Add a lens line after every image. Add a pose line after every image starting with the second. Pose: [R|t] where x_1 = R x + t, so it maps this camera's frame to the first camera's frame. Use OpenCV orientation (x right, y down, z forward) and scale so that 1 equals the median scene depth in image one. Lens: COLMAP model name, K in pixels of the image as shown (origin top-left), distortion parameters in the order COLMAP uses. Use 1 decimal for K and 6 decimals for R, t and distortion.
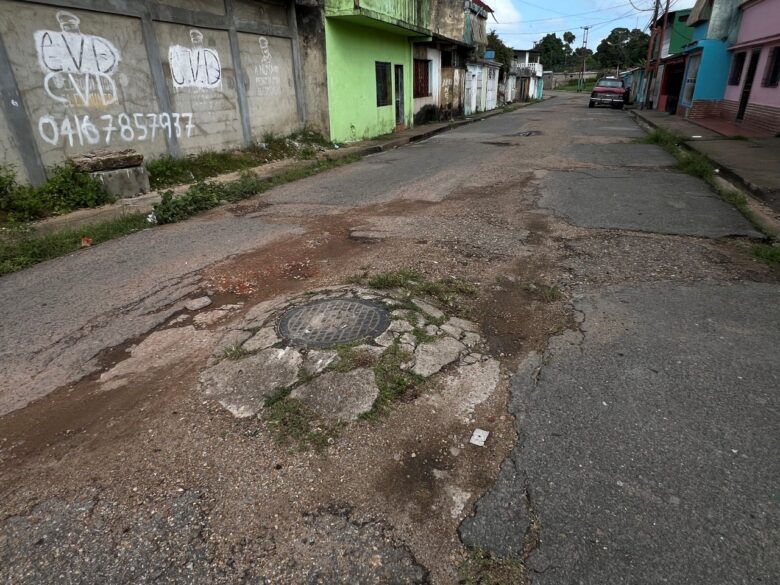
lens RADIAL K [[467.2, 0, 387.8], [0, 467.2, 295.4], [0, 0, 1]] dist [0.001580, 0.000755]
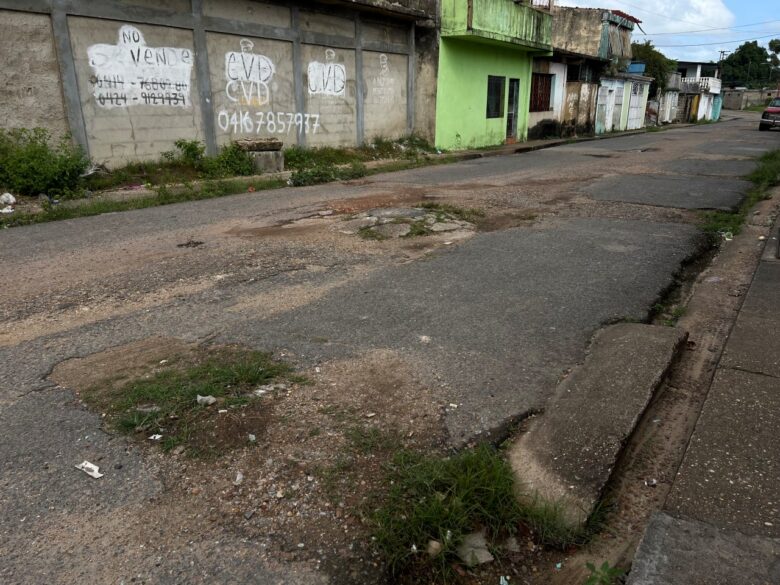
lens RADIAL K [[590.9, 0, 398.8], [0, 590.9, 291.2], [0, 0, 1]] dist [0.060738, -0.062050]
pose [[0.977328, 0.090768, -0.191286, 0.155129], [-0.111154, 0.988893, -0.098670, 0.246905], [0.180206, 0.117695, 0.976562, -0.534518]]
